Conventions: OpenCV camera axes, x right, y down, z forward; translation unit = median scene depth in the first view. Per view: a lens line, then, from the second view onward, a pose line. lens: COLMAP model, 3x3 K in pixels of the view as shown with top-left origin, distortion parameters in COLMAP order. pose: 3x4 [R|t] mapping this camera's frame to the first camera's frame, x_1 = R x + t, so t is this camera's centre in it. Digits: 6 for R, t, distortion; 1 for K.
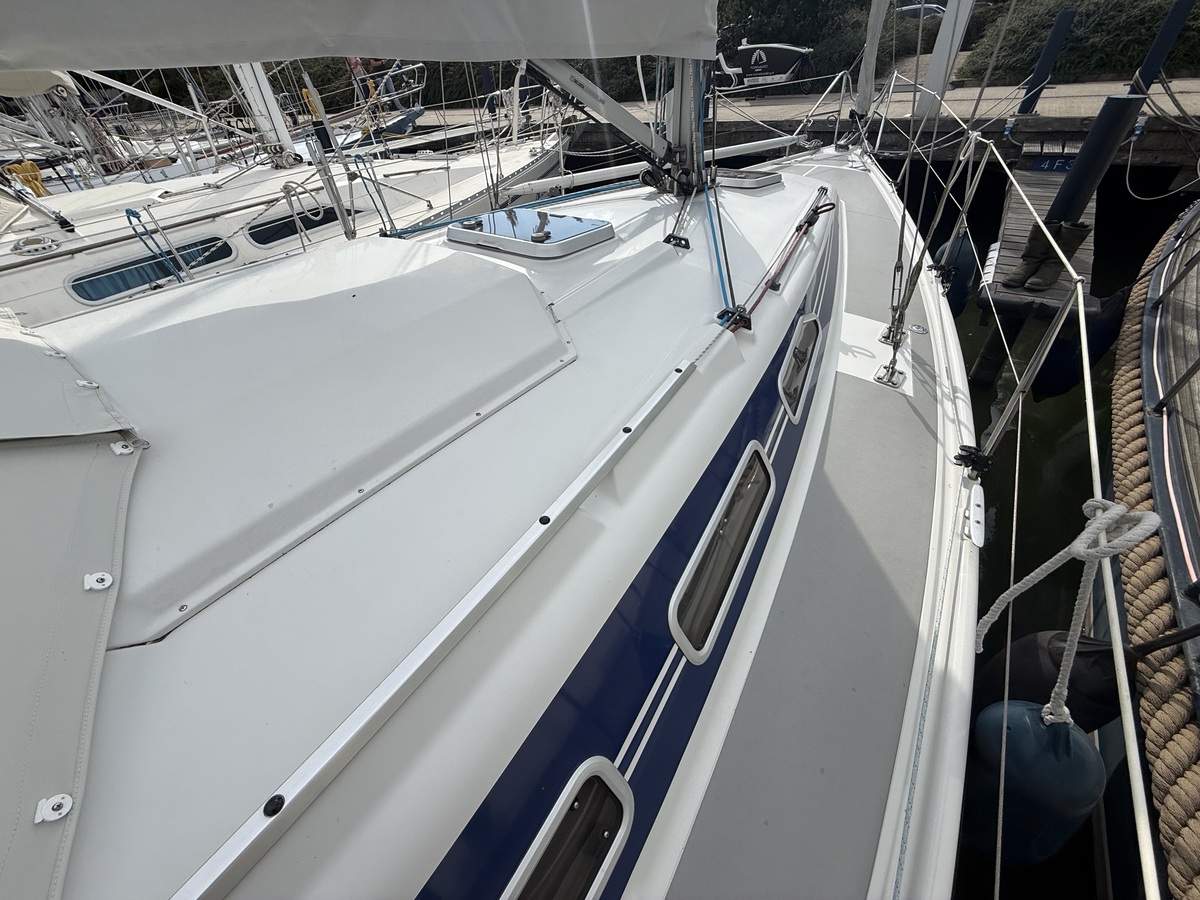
lens RADIAL K [[478.7, 0, 595.9], [0, 478.7, 451.2], [0, 0, 1]] dist [0.000171, 0.000021]
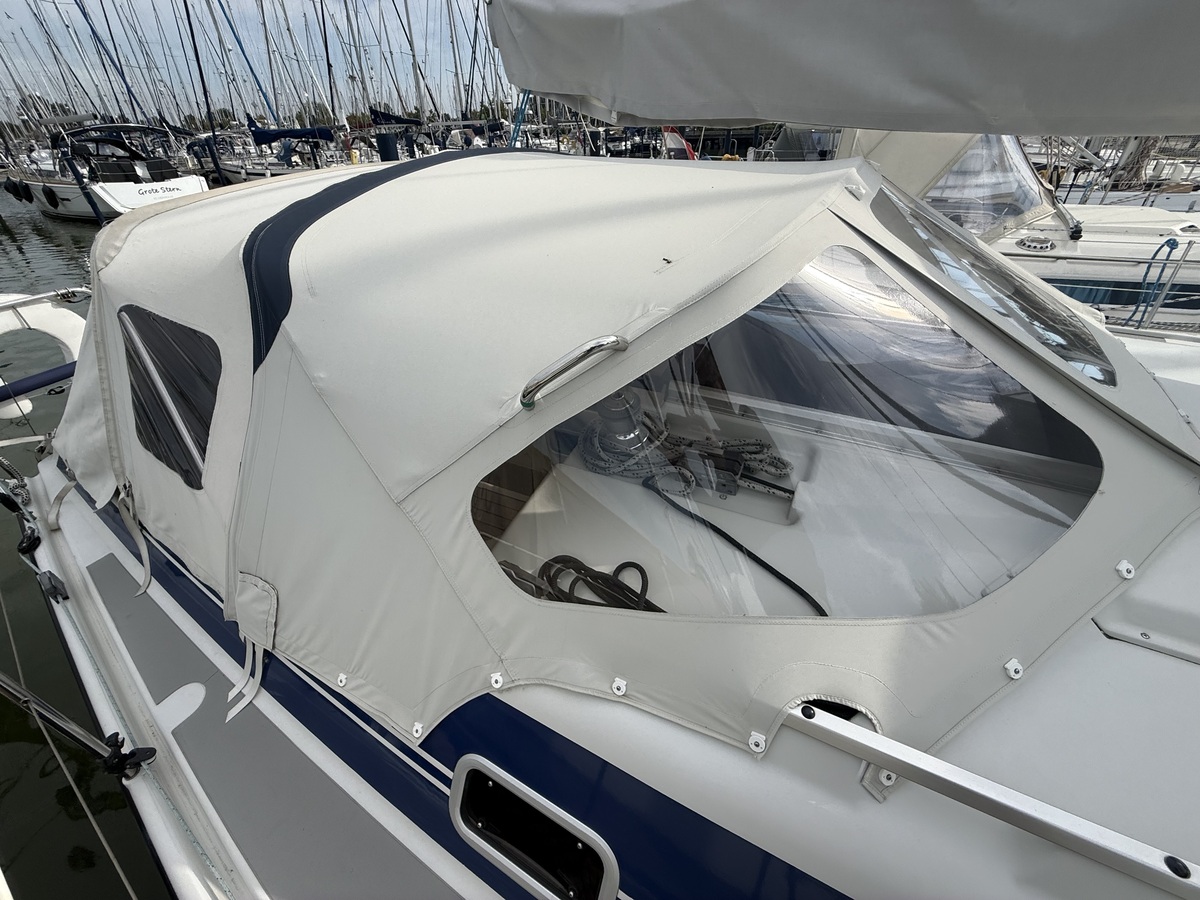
lens RADIAL K [[478.7, 0, 595.9], [0, 478.7, 451.2], [0, 0, 1]] dist [0.000171, 0.000021]
pose [[0.126354, 0.602267, -0.788232, -0.414071], [-0.612967, 0.672150, 0.415313, 0.355005], [0.779940, 0.430684, 0.454099, -0.627719]]
